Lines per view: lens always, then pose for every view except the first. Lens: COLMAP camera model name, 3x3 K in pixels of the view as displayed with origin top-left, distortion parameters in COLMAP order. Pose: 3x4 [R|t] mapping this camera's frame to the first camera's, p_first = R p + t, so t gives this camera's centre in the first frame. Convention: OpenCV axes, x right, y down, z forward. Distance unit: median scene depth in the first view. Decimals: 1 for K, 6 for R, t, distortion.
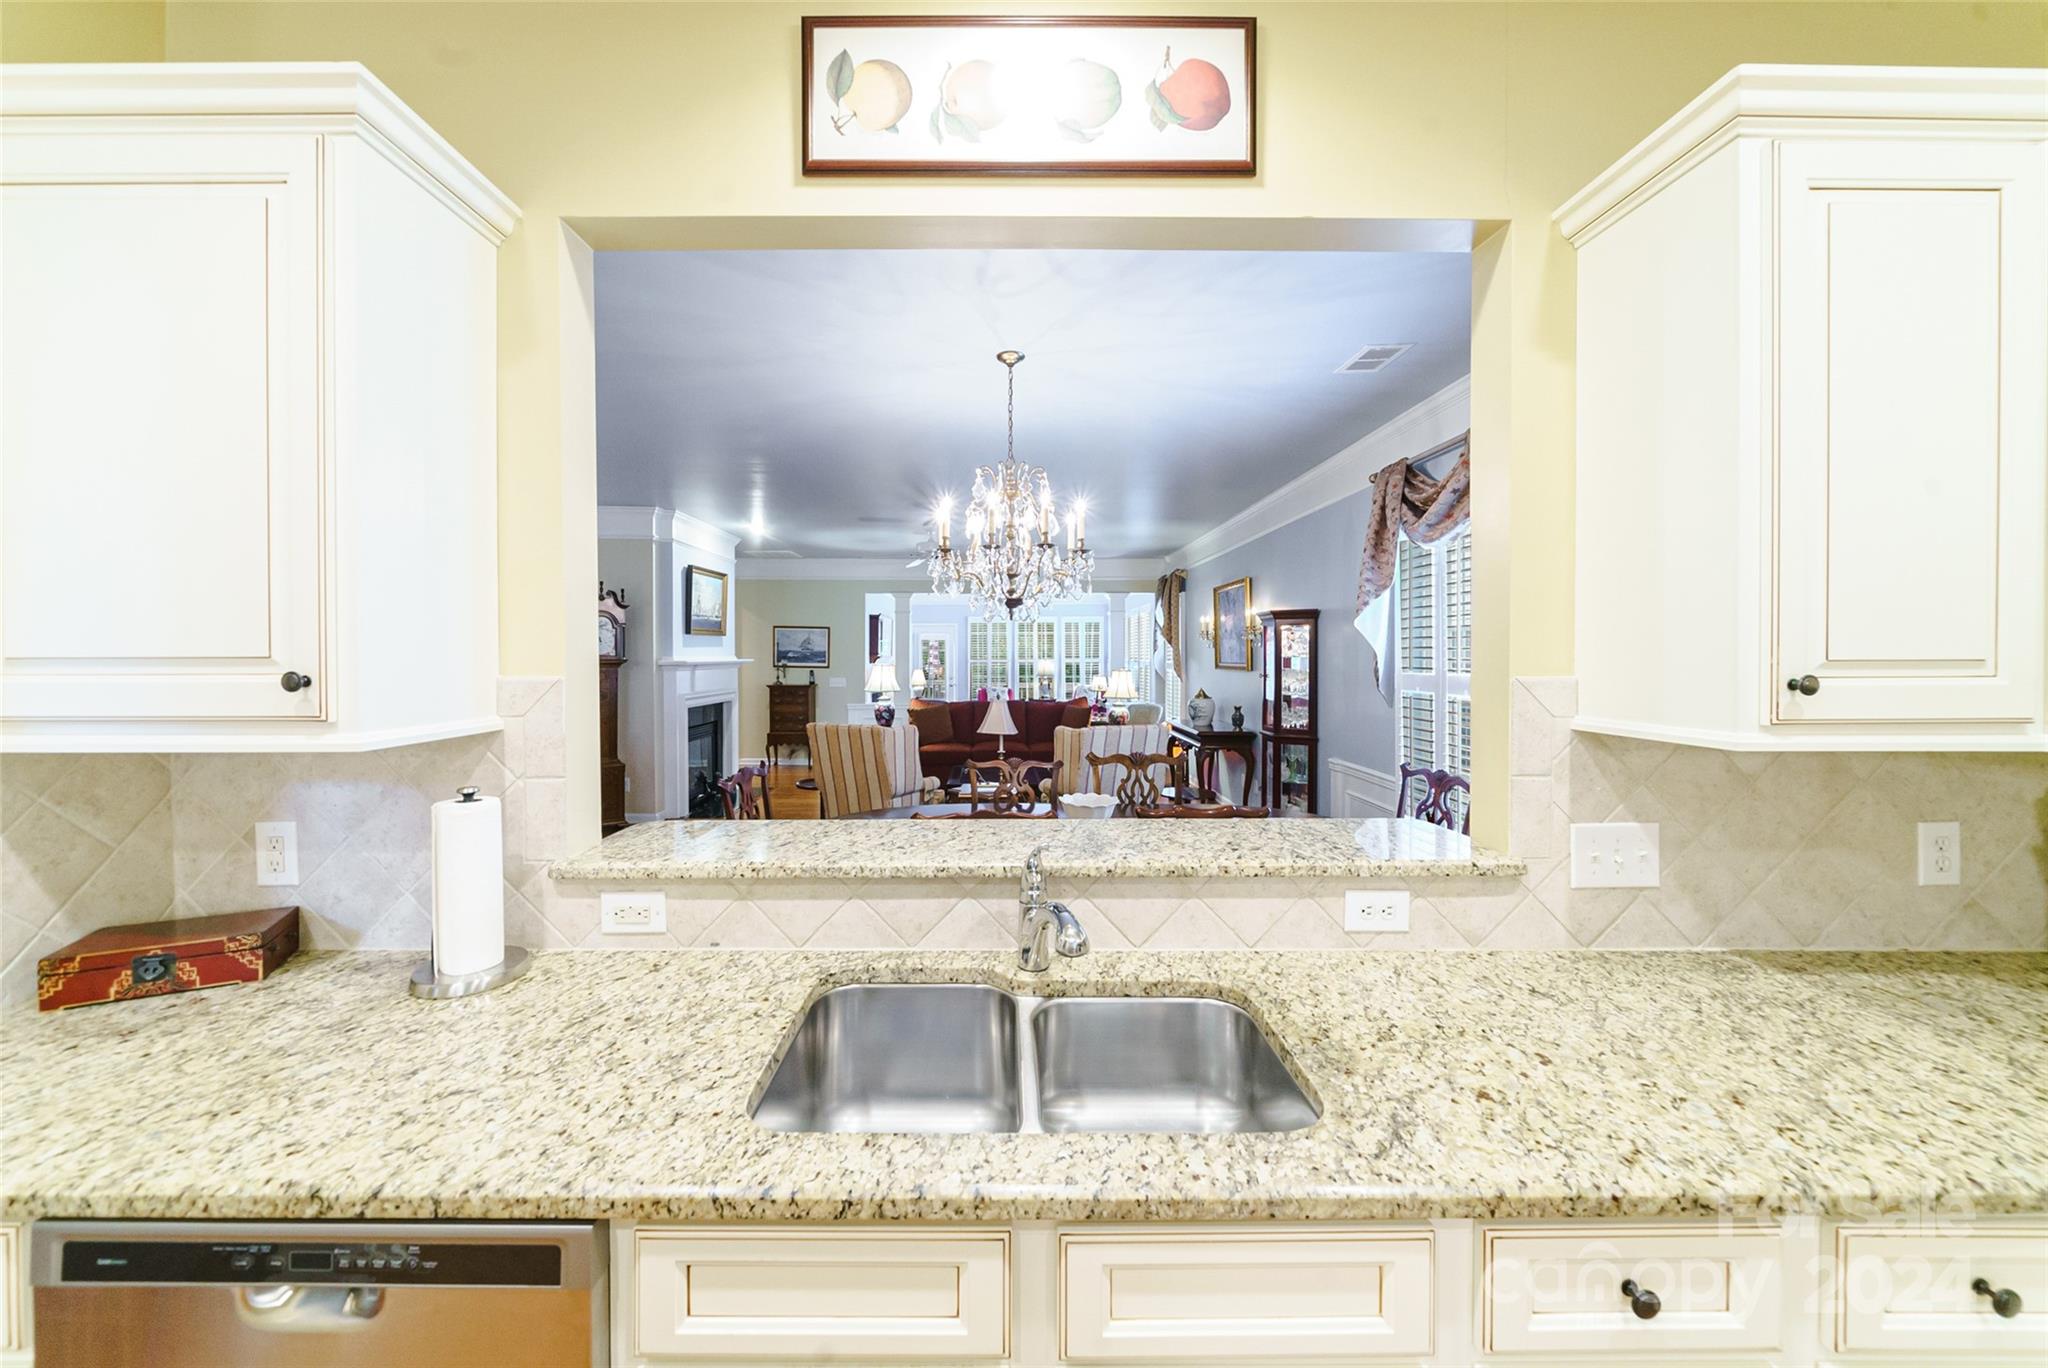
lens RADIAL K [[755.7, 0, 986.7], [0, 755.7, 647.5], [0, 0, 1]] dist [-0.006523, 0.000509]
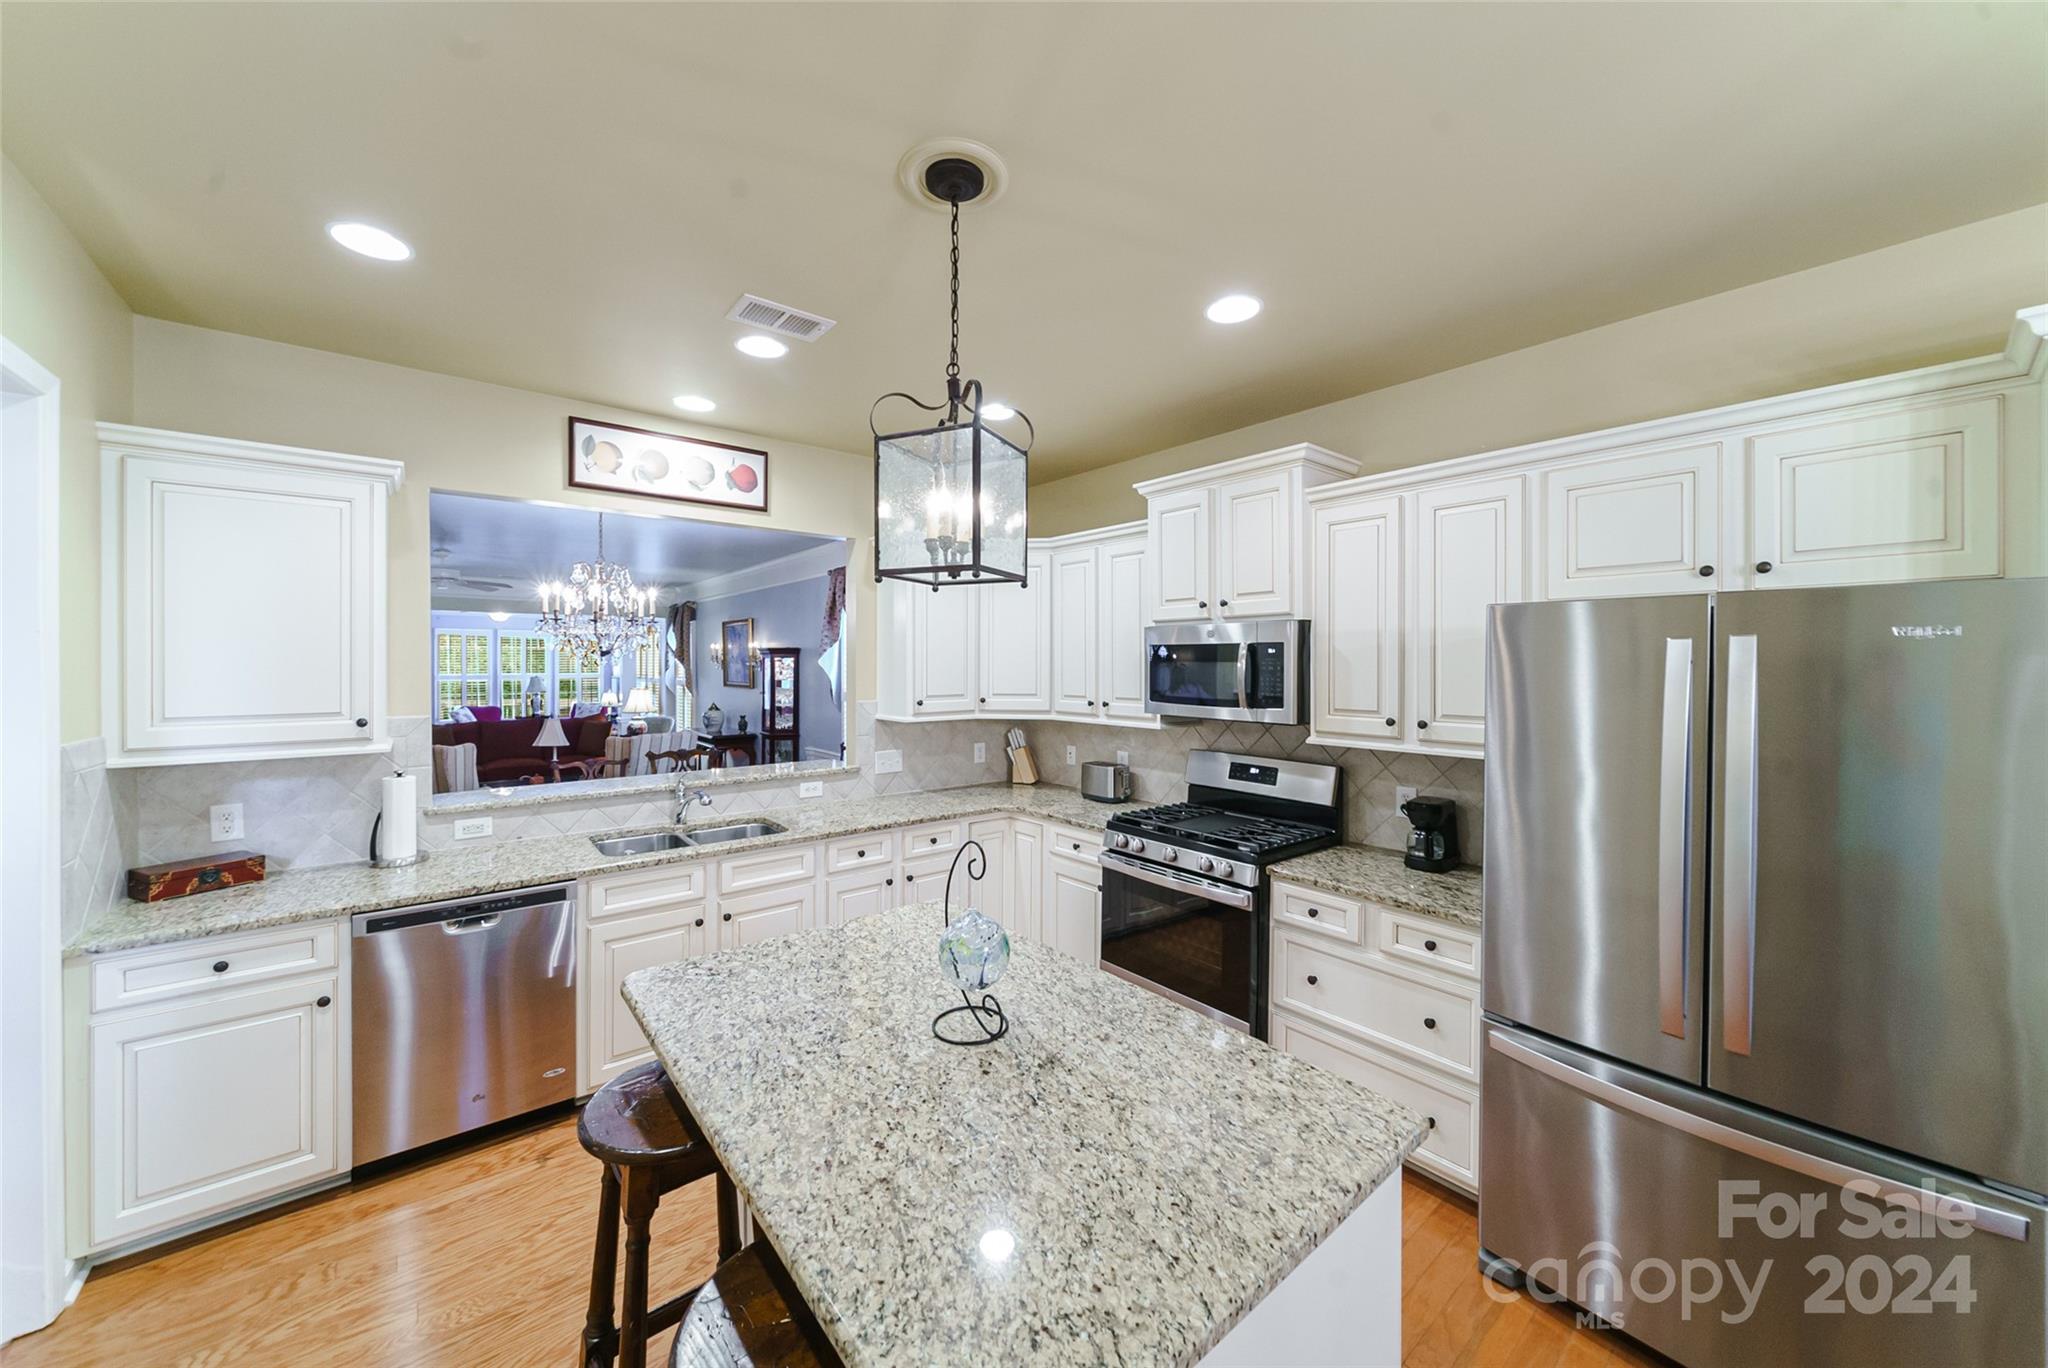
lens RADIAL K [[755.7, 0, 1009.5], [0, 755.7, 673.2], [0, 0, 1]] dist [-0.006523, 0.000509]
pose [[0.780837, -0.008587, 0.624676, -0.604255], [-0.005930, 0.999759, 0.021156, -0.124977], [-0.624707, -0.020224, 0.780597, -1.521290]]
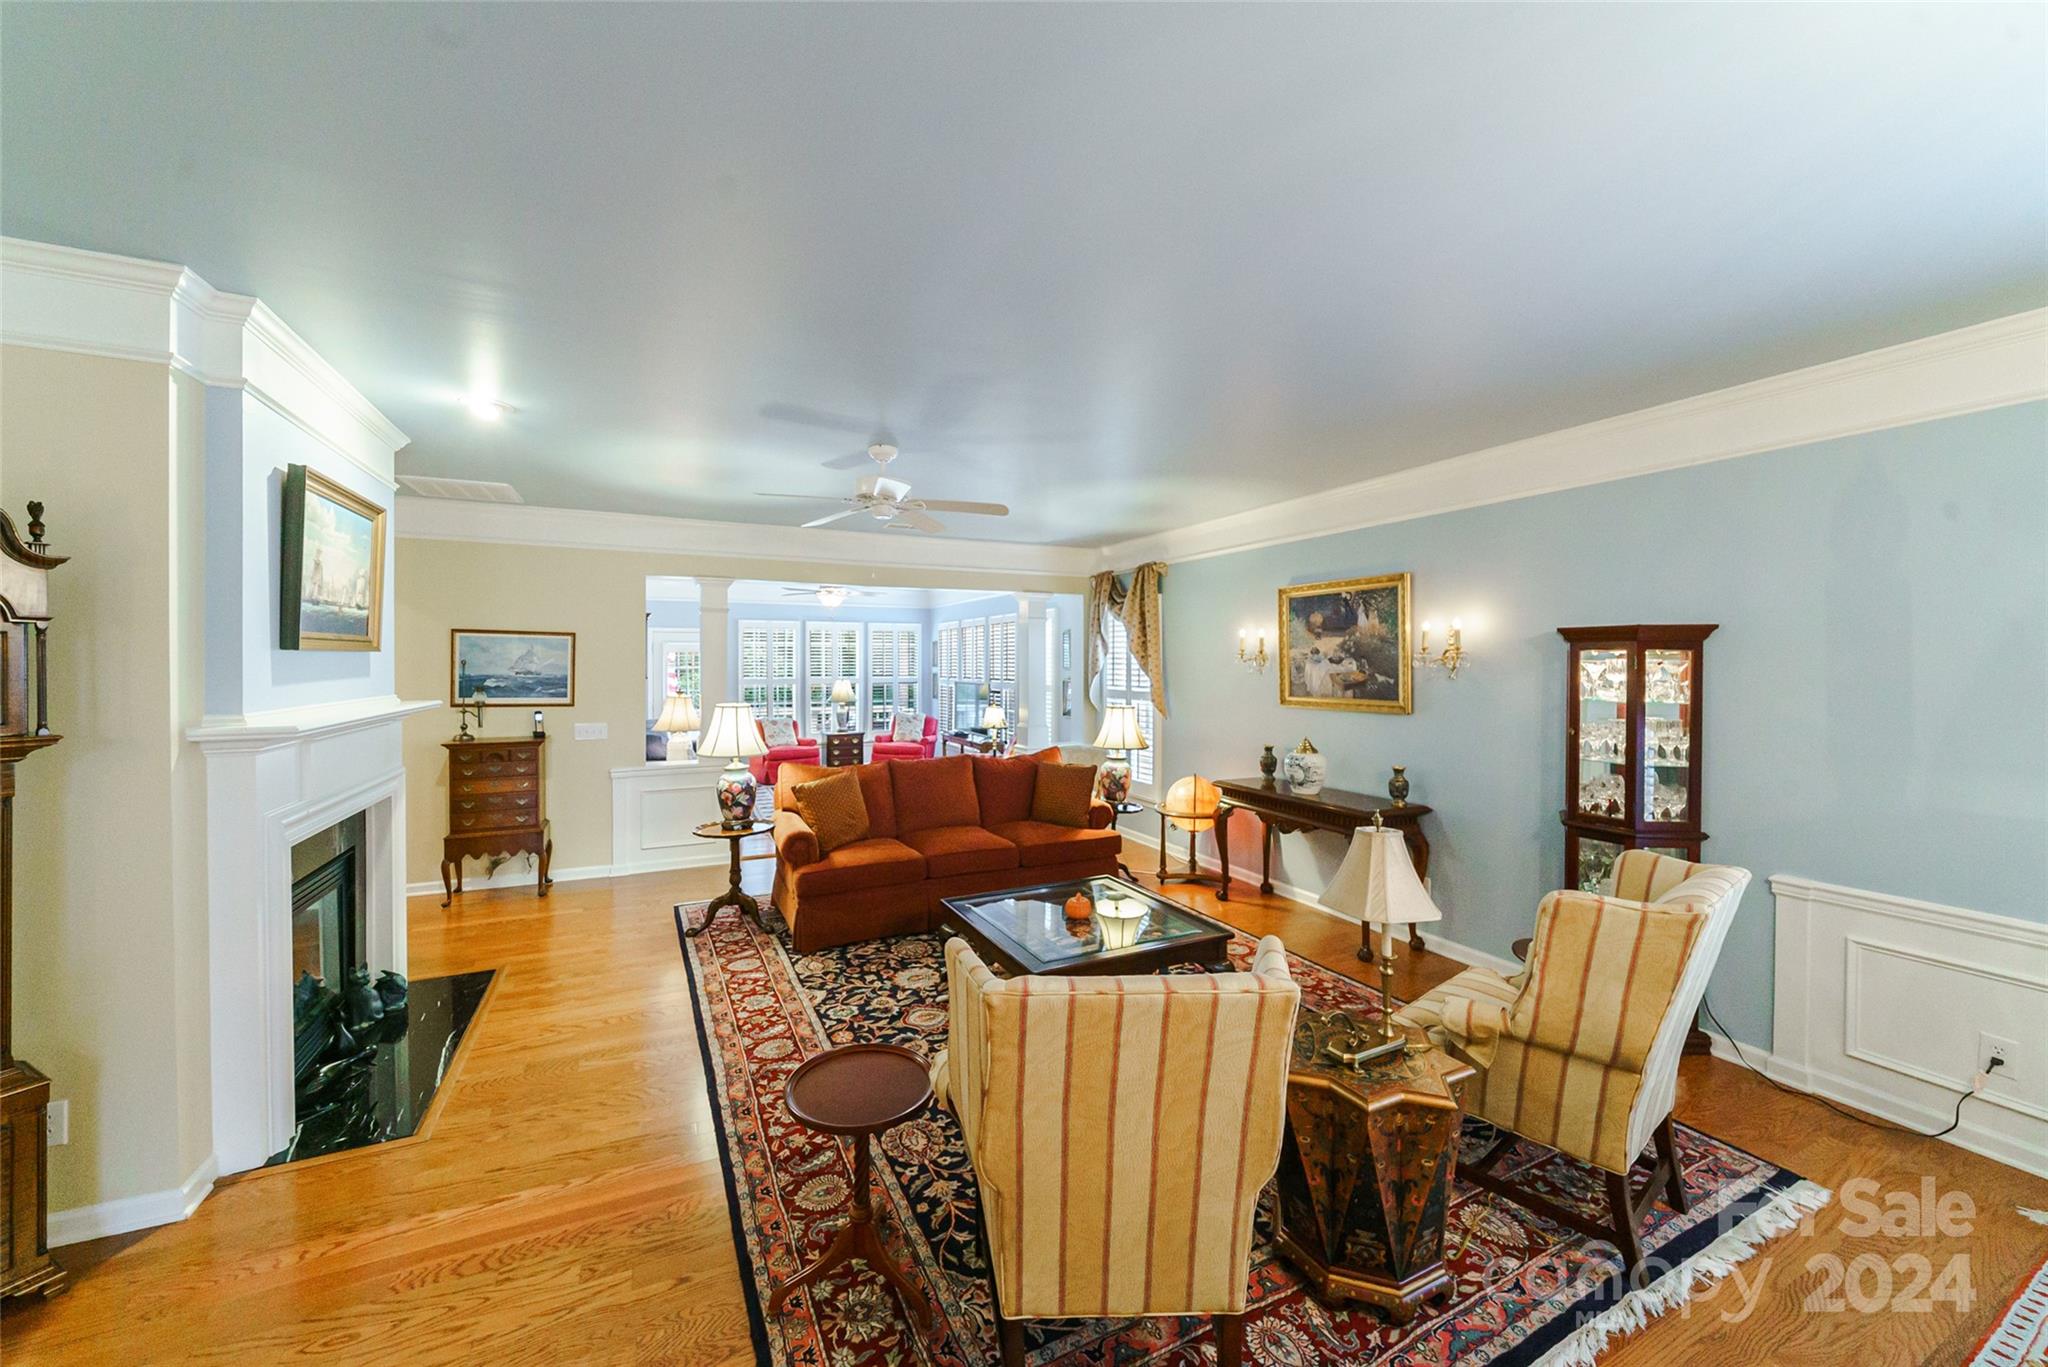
lens RADIAL K [[755.7, 0, 1010.5], [0, 755.7, 657.4], [0, 0, 1]] dist [-0.006523, 0.000509]
pose [[0.889398, 0.002767, 0.457125, -1.317126], [-0.005577, 0.999973, 0.004797, -0.098100], [-0.457099, -0.006816, 0.889390, 2.681227]]
